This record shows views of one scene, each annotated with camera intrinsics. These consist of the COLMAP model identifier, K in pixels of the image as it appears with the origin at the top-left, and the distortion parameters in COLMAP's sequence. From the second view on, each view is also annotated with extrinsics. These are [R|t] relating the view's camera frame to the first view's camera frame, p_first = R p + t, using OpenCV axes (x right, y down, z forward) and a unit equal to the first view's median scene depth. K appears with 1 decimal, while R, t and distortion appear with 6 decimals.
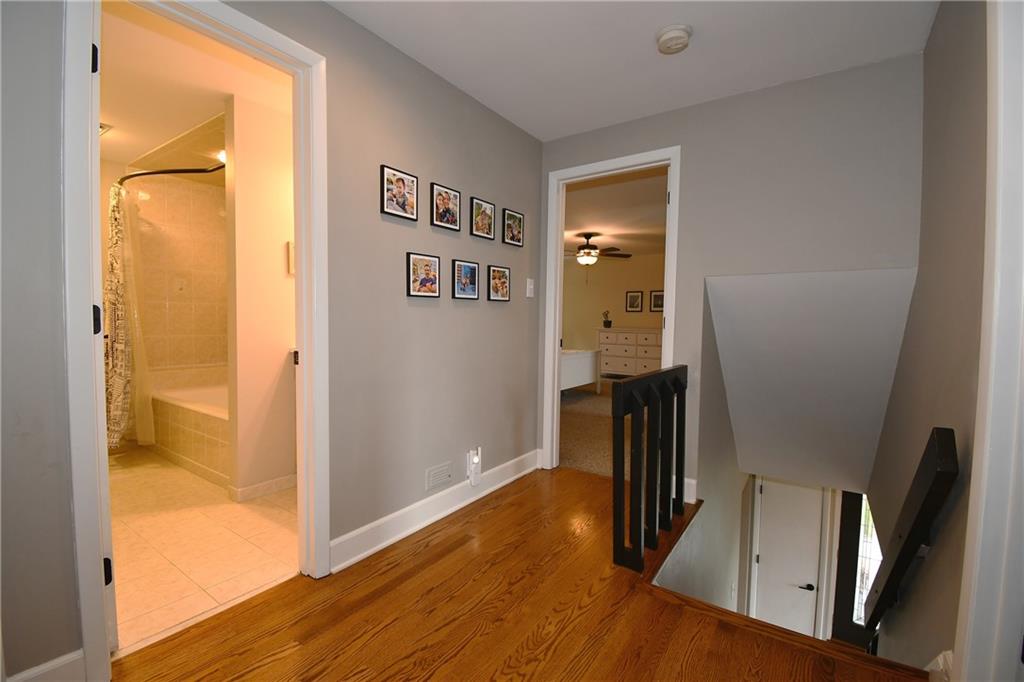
lens RADIAL K [[453.9, 0, 511.7], [0, 453.9, 340.5], [0, 0, 1]] dist [-0.001880, -0.000234]
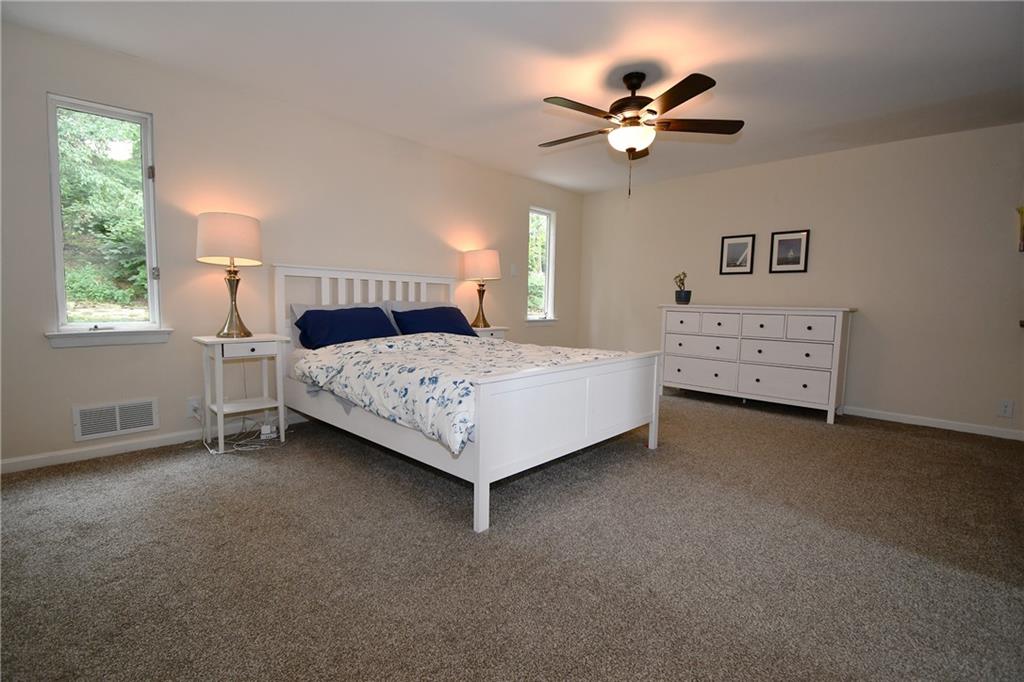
lens RADIAL K [[453.9, 0, 514.9], [0, 453.9, 343.2], [0, 0, 1]] dist [-0.001880, -0.000234]
pose [[0.986553, 0.020589, -0.162137, 0.104307], [-0.012775, 0.998713, 0.049091, -0.005141], [0.162939, -0.046360, 0.985546, 0.441674]]
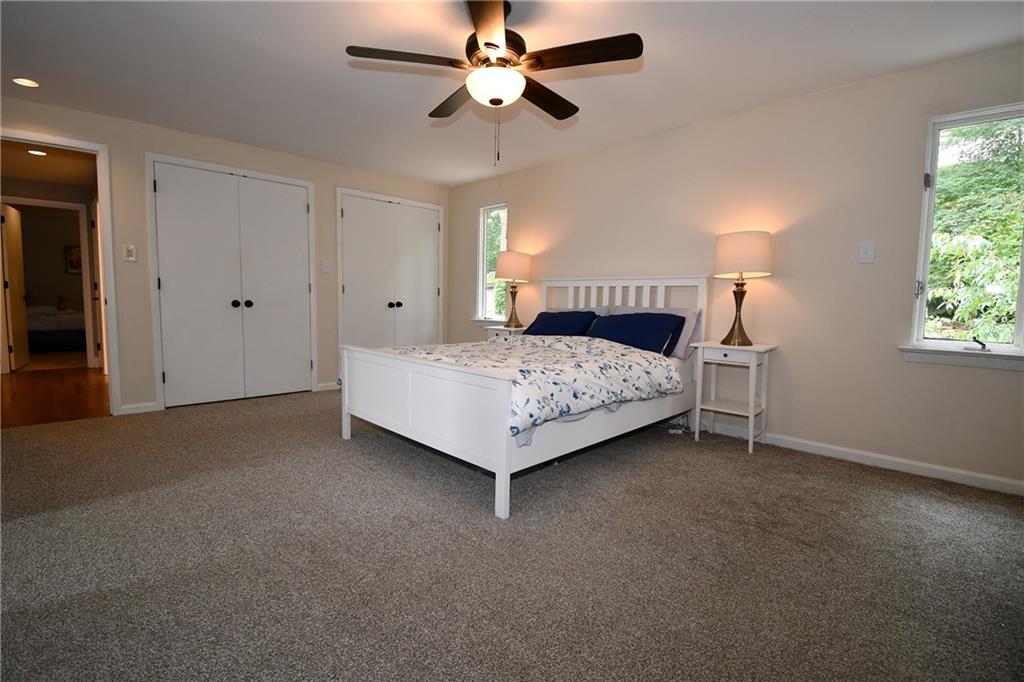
lens RADIAL K [[453.9, 0, 514.3], [0, 453.9, 332.9], [0, 0, 1]] dist [-0.001880, -0.000234]
pose [[-0.186521, 0.049614, -0.981197, 0.469853], [-0.064927, 0.995918, 0.062700, -0.022239], [0.980303, 0.075401, -0.182538, 0.983456]]
